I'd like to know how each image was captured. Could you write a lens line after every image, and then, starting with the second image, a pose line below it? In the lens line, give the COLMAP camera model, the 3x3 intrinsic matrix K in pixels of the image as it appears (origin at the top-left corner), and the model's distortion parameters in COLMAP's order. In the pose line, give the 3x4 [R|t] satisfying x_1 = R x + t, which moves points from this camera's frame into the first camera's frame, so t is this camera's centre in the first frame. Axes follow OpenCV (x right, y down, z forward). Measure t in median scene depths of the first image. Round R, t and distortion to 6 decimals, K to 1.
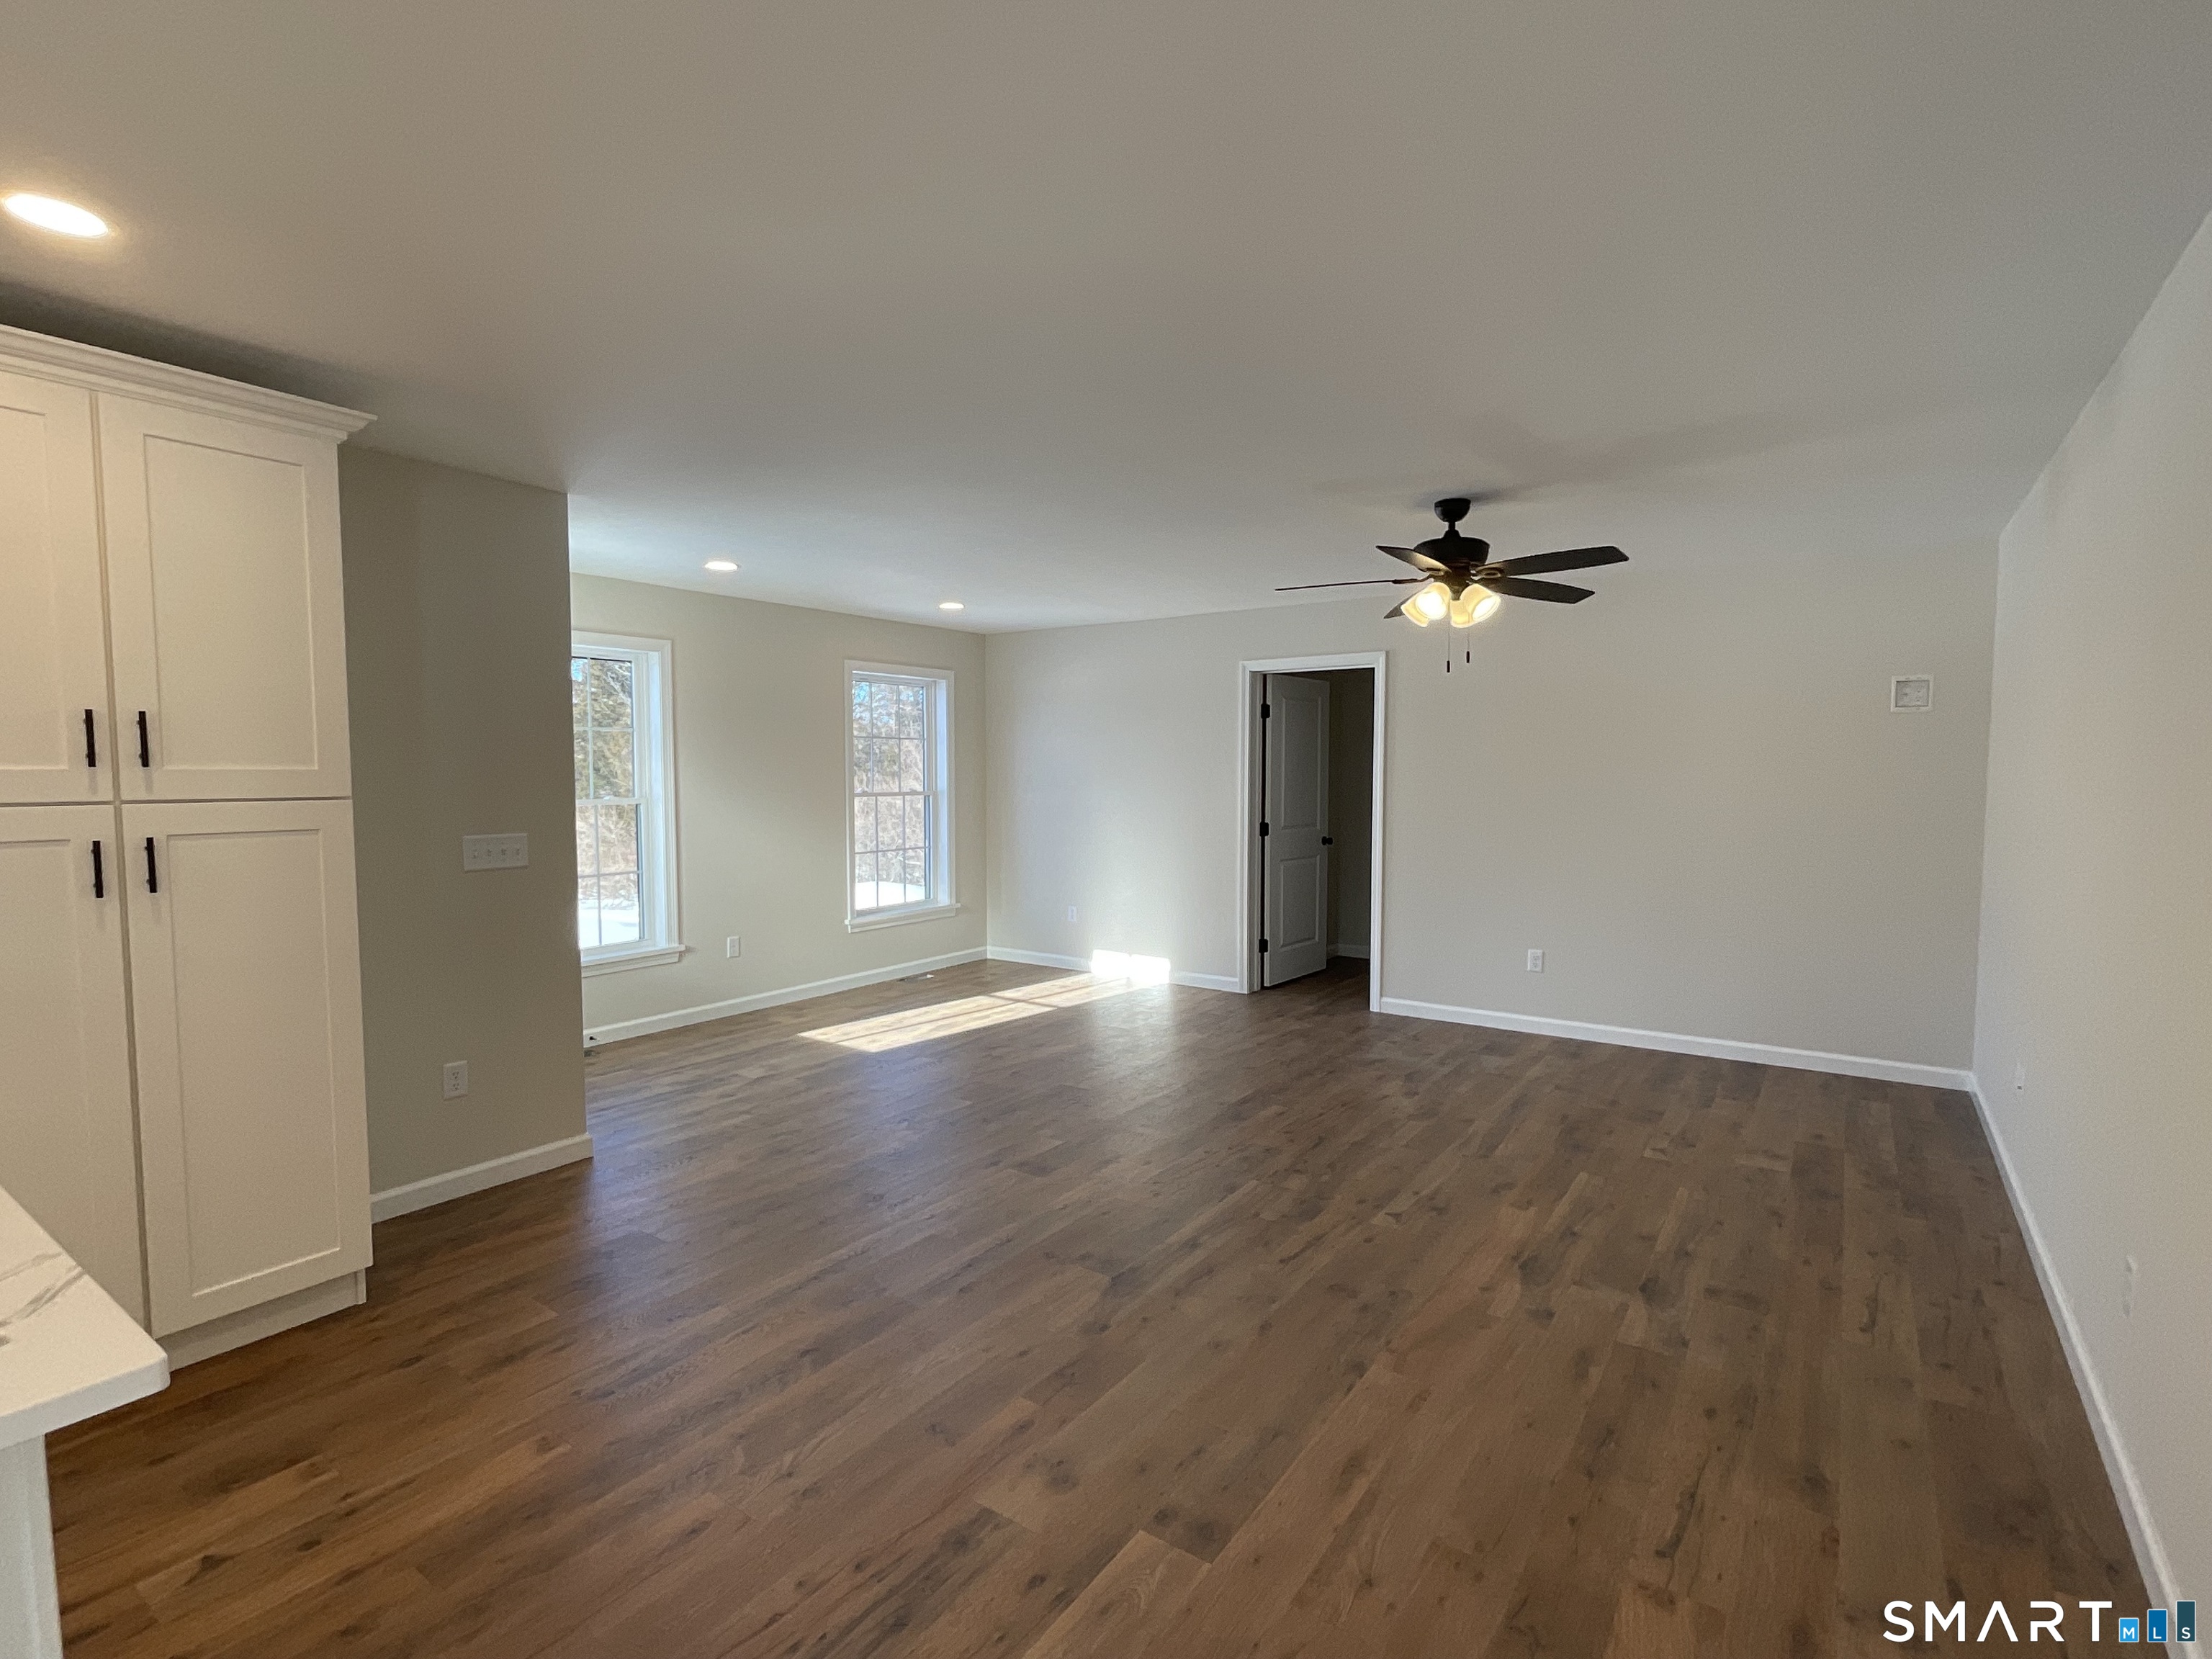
lens RADIAL K [[1058.3, 0, 1107.4], [0, 1058.3, 844.6], [0, 0, 1]] dist [-0.008708, 0.000447]
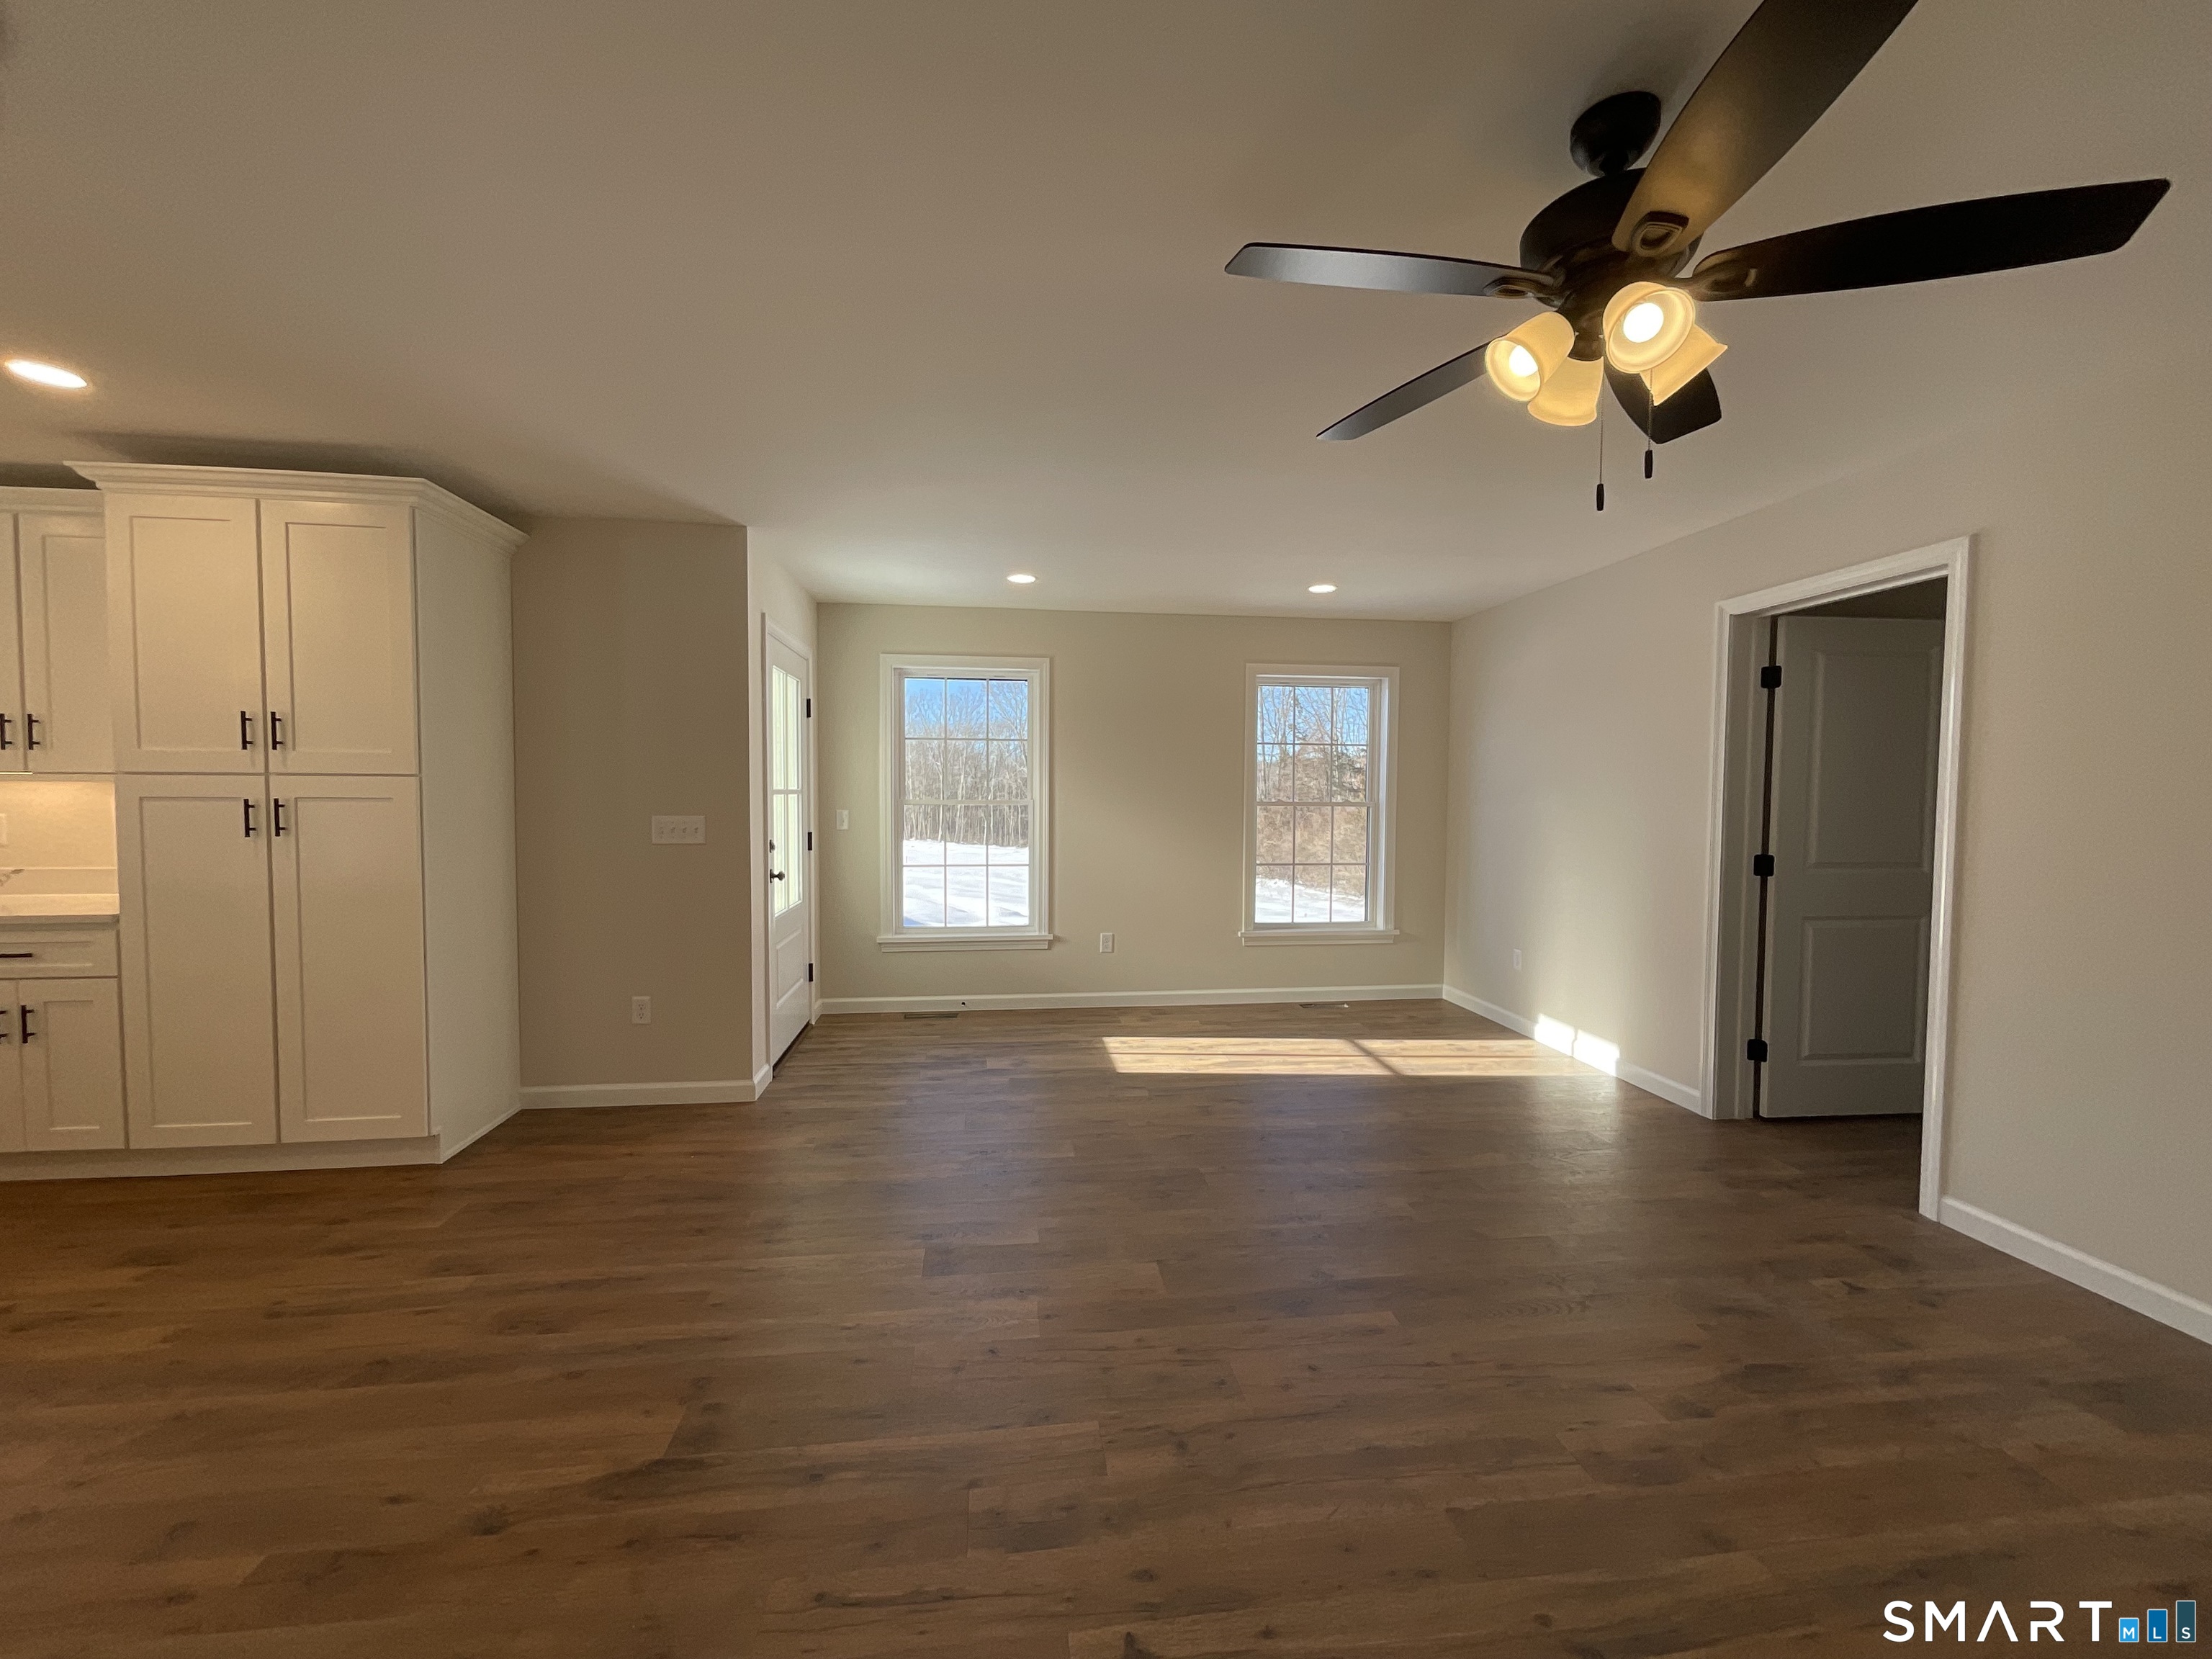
lens RADIAL K [[897.1, 0, 1104.6], [0, 897.1, 837.3], [0, 0, 1]] dist [-0.000843, -0.001154]
pose [[0.676066, 0.039833, -0.735764, 0.430072], [-0.059771, 0.998212, -0.000880, -0.011237], [0.734413, 0.044572, 0.677238, 0.552891]]
